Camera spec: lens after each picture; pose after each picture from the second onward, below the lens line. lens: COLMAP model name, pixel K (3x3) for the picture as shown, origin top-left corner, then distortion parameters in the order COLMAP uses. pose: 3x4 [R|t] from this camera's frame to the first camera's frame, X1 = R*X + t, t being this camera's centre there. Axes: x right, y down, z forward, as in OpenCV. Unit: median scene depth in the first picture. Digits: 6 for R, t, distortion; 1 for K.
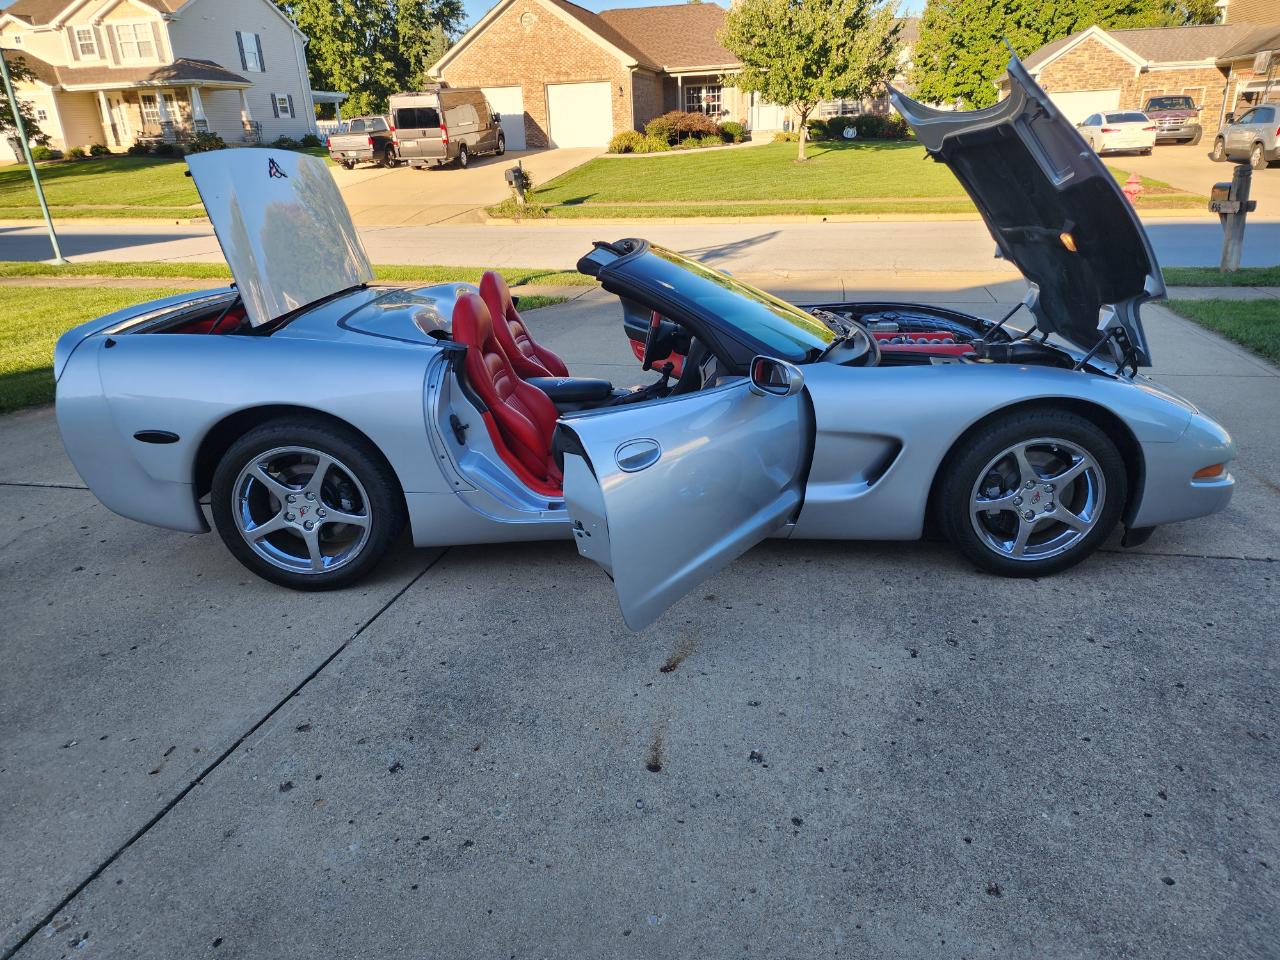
lens RADIAL K [[848.4, 0, 633.0], [0, 848.4, 484.4], [0, 0, 1]] dist [0.072575, -0.063532]
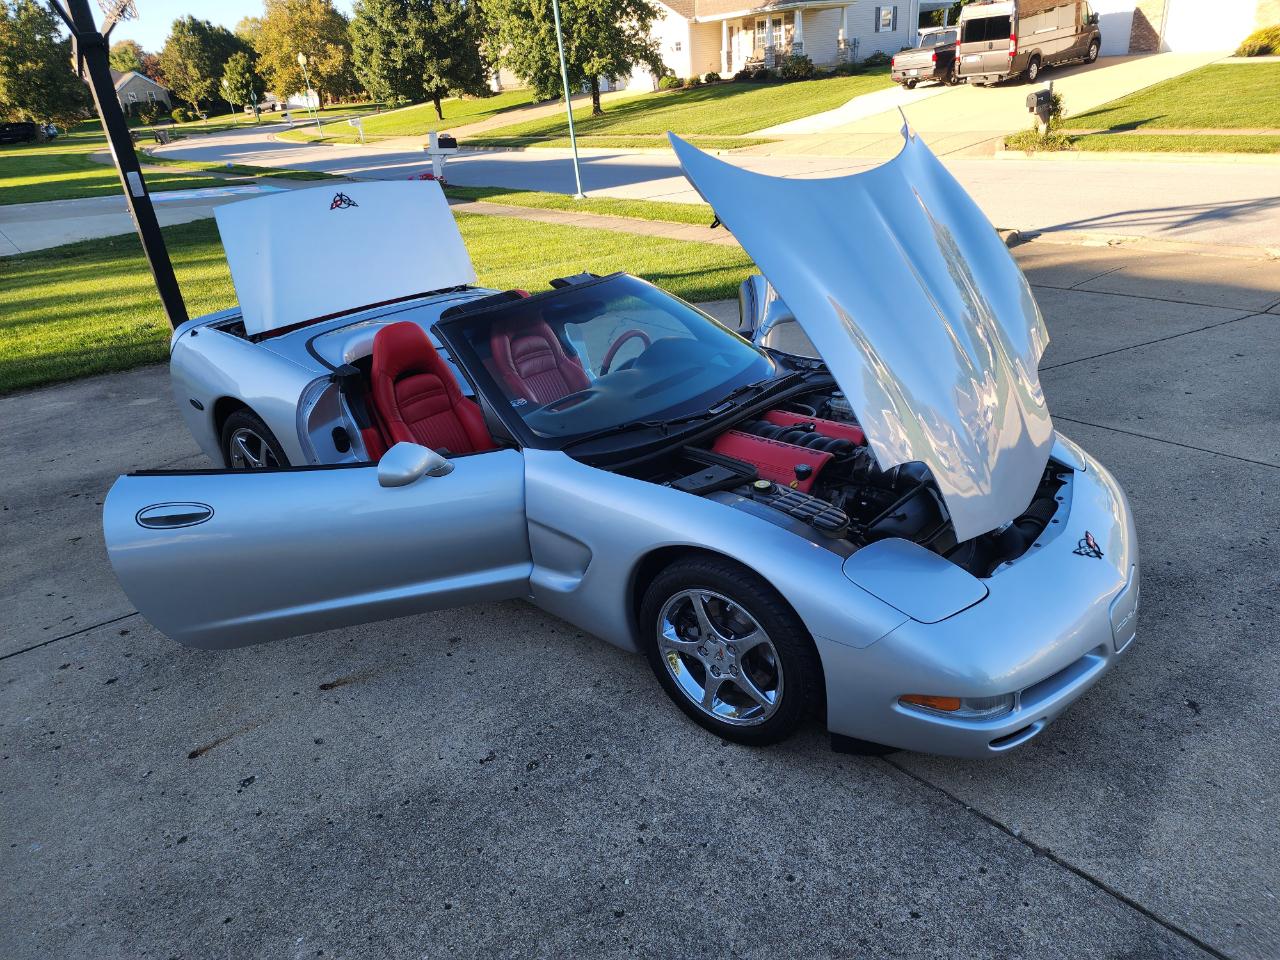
lens RADIAL K [[839.8, 0, 634.5], [0, 839.8, 500.6], [0, 0, 1]] dist [0.065295, -0.058583]
pose [[0.792424, 0.242726, -0.559597, 0.124903], [-0.177806, 0.969492, 0.168733, -0.039359], [0.583480, -0.034209, 0.811406, 0.039307]]
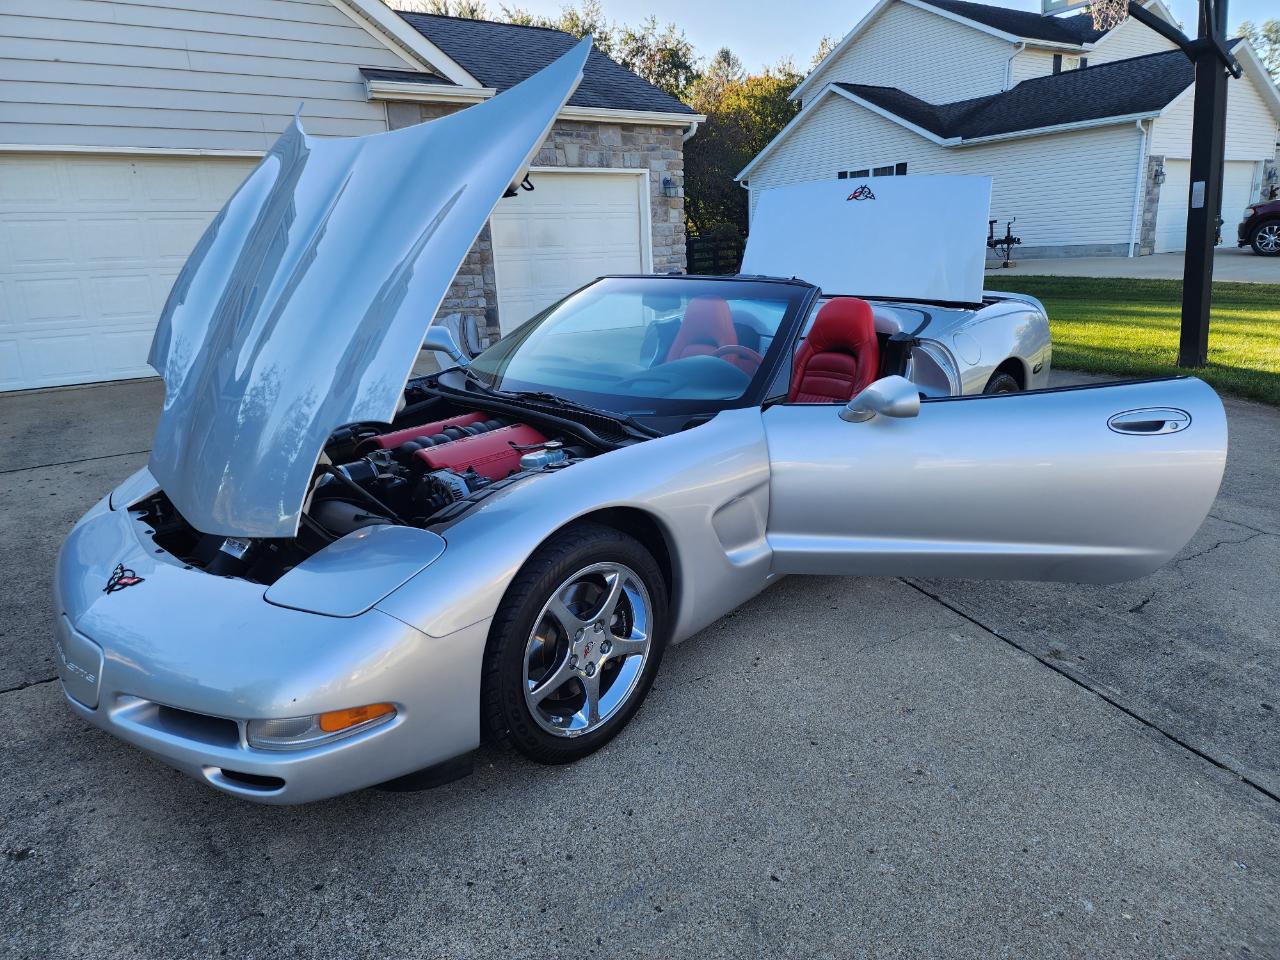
lens RADIAL K [[848.4, 0, 633.0], [0, 848.4, 484.4], [0, 0, 1]] dist [0.072575, -0.063532]
pose [[-0.680793, 0.256221, -0.686201, 0.139080], [-0.208731, 0.830119, 0.517044, -0.102402], [0.702106, 0.495231, -0.511658, 0.279009]]
